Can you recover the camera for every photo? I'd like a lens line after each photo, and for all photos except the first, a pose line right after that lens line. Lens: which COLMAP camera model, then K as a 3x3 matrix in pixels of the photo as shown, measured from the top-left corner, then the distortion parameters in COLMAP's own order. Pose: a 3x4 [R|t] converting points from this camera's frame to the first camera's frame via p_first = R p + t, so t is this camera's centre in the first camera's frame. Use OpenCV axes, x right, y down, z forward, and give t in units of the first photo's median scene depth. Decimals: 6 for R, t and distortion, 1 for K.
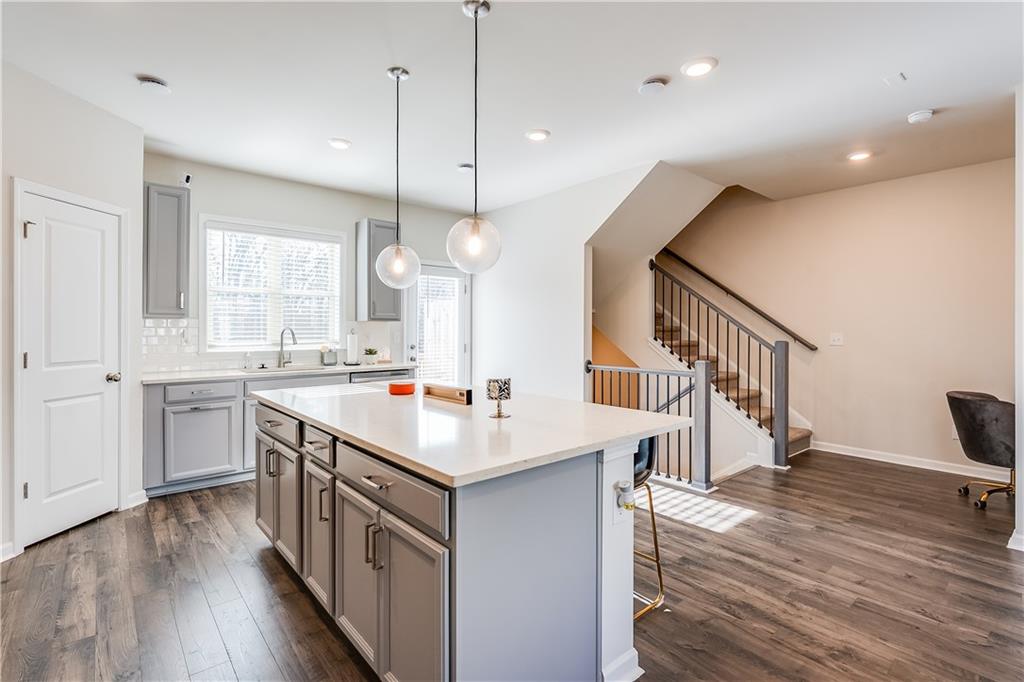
lens RADIAL K [[496.5, 0, 510.9], [0, 496.5, 328.8], [0, 0, 1]] dist [0.000861, 0.000894]
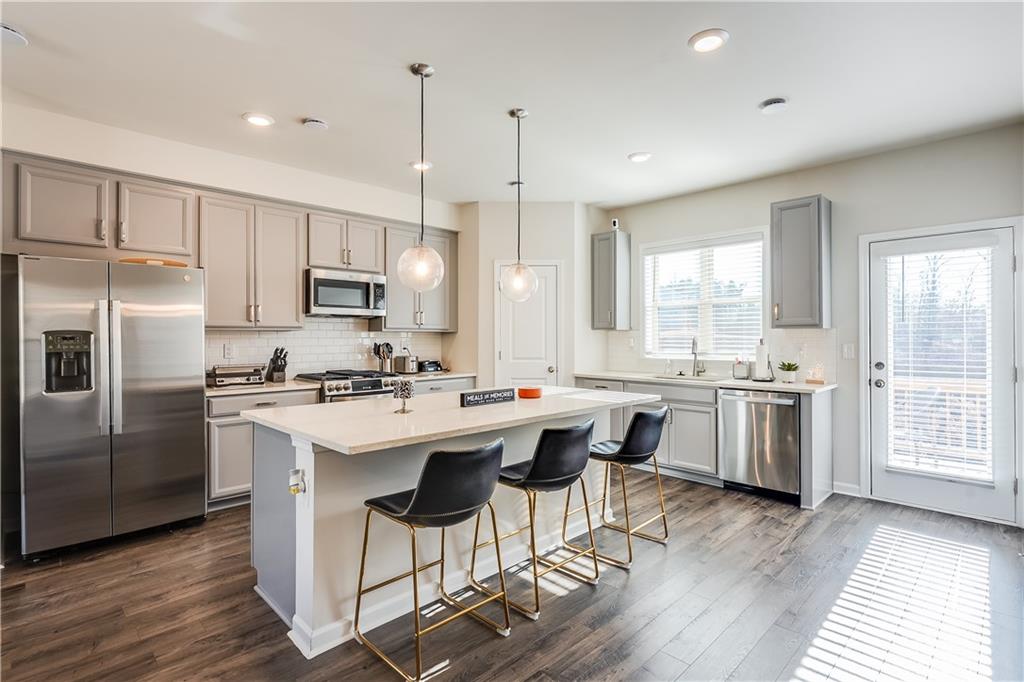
lens RADIAL K [[496.5, 0, 510.9], [0, 496.5, 328.8], [0, 0, 1]] dist [0.000861, 0.000894]
pose [[0.056595, -0.023489, -0.998121, 0.580631], [-0.001116, 0.999721, -0.023590, 0.005075], [0.998397, 0.002449, 0.056553, 0.600048]]
